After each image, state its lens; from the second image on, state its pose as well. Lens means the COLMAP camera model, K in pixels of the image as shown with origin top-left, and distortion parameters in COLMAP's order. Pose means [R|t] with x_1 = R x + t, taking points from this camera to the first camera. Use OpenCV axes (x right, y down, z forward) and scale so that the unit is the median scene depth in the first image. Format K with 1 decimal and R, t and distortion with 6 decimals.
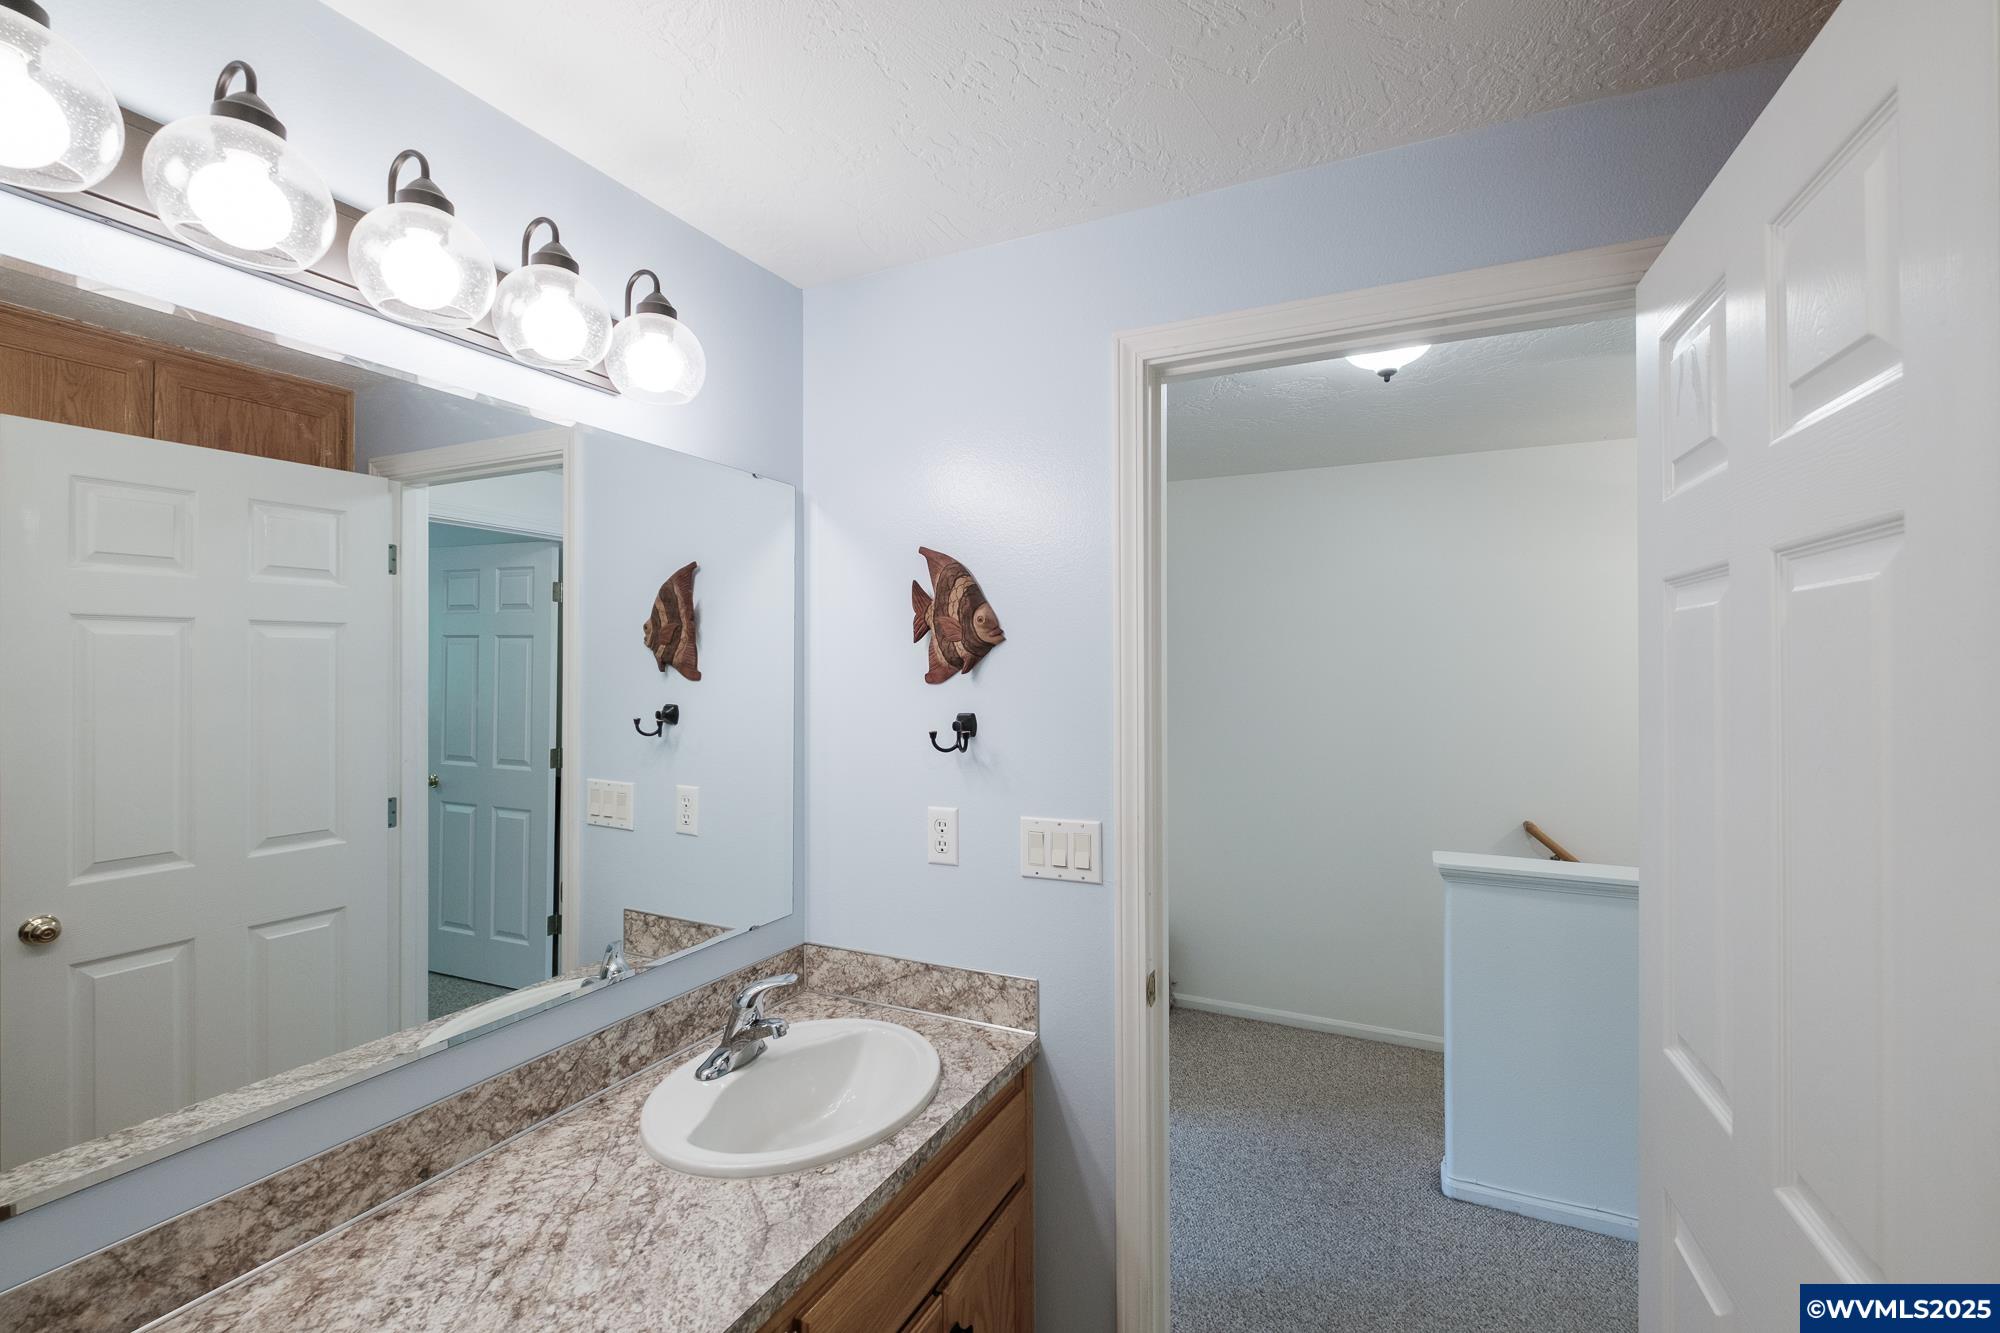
lens RADIAL K [[873.2, 0, 1005.7], [0, 873.2, 669.8], [0, 0, 1]] dist [0.003135, -0.003828]
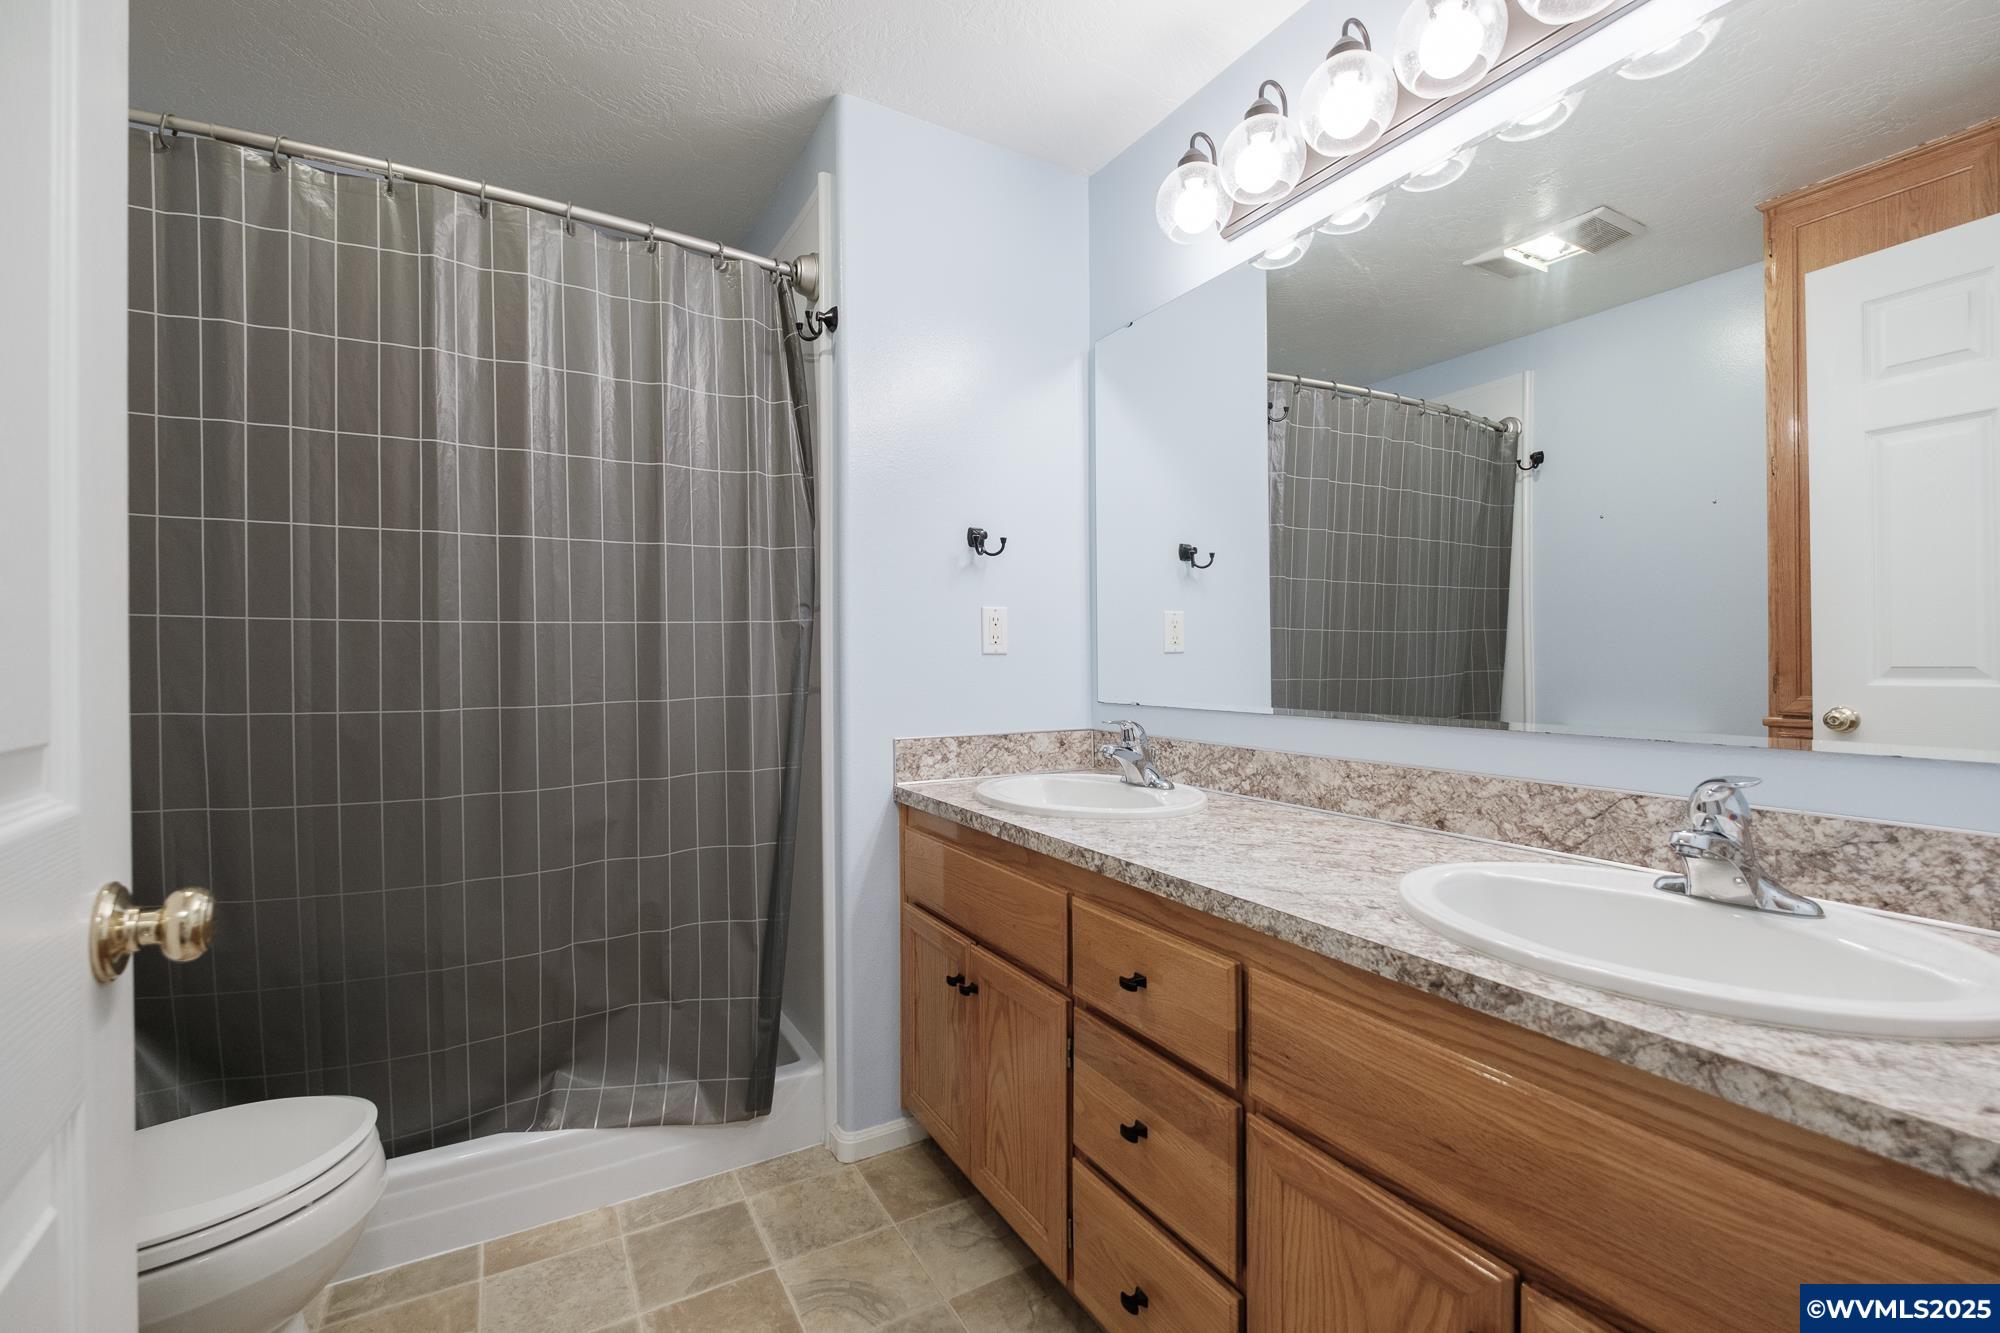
lens RADIAL K [[873.2, 0, 1004.0], [0, 873.2, 660.1], [0, 0, 1]] dist [0.003135, -0.003828]
pose [[-0.568378, 0.004783, -0.822753, 0.594933], [0.004619, 0.999986, 0.002622, 0.306698], [0.822754, -0.002310, -0.568392, 1.059750]]
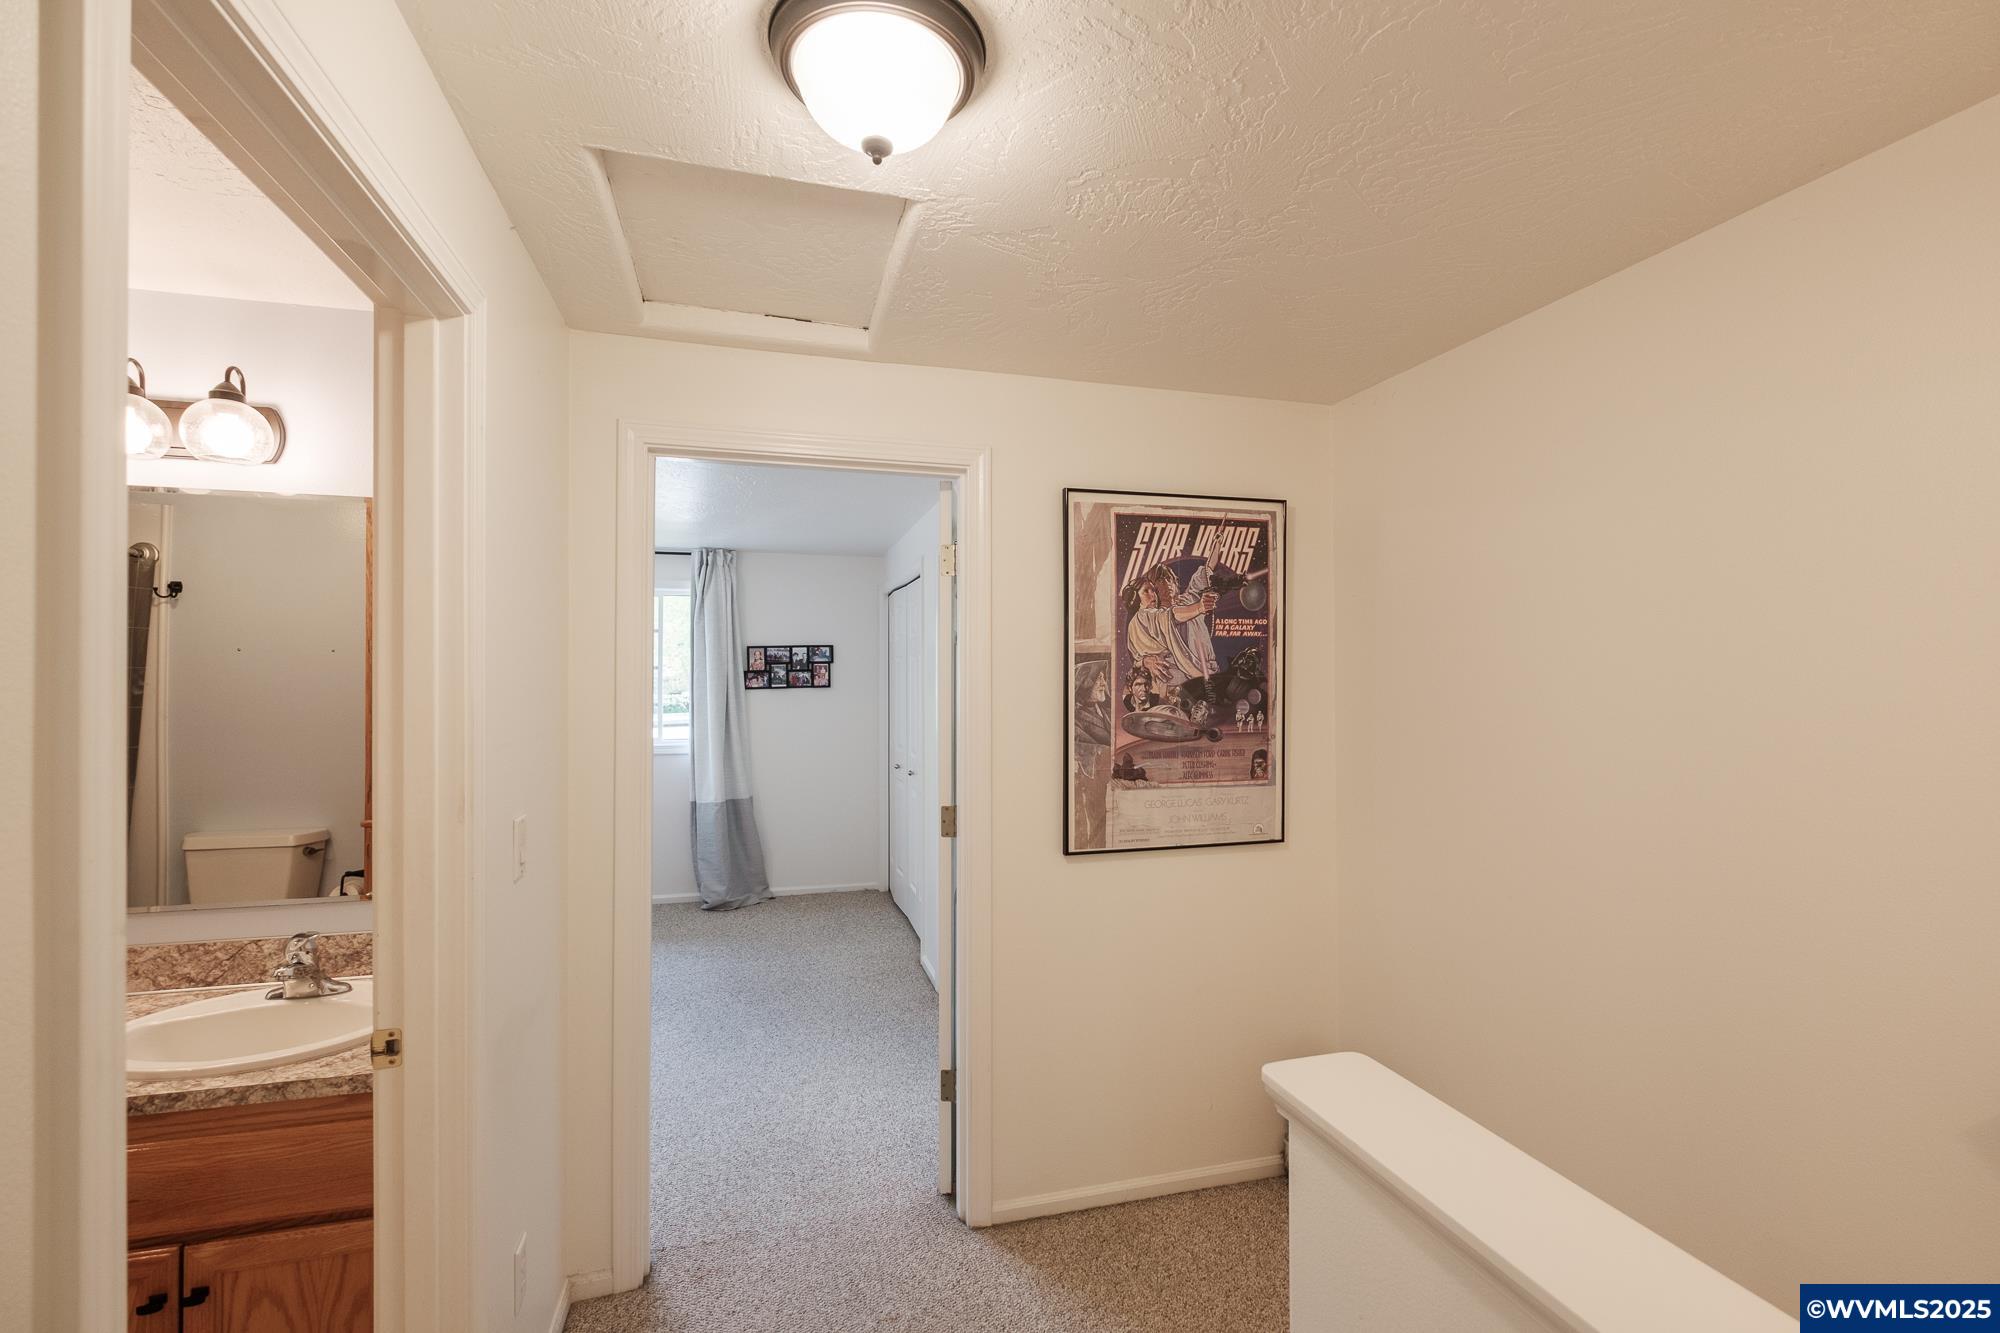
lens RADIAL K [[873.2, 0, 998.8], [0, 873.2, 671.6], [0, 0, 1]] dist [0.003135, -0.003828]
pose [[0.652431, -0.007767, -0.757808, 1.414207], [-0.002026, 0.999926, -0.011993, 0.016230], [0.757845, 0.009360, 0.652367, 1.067109]]
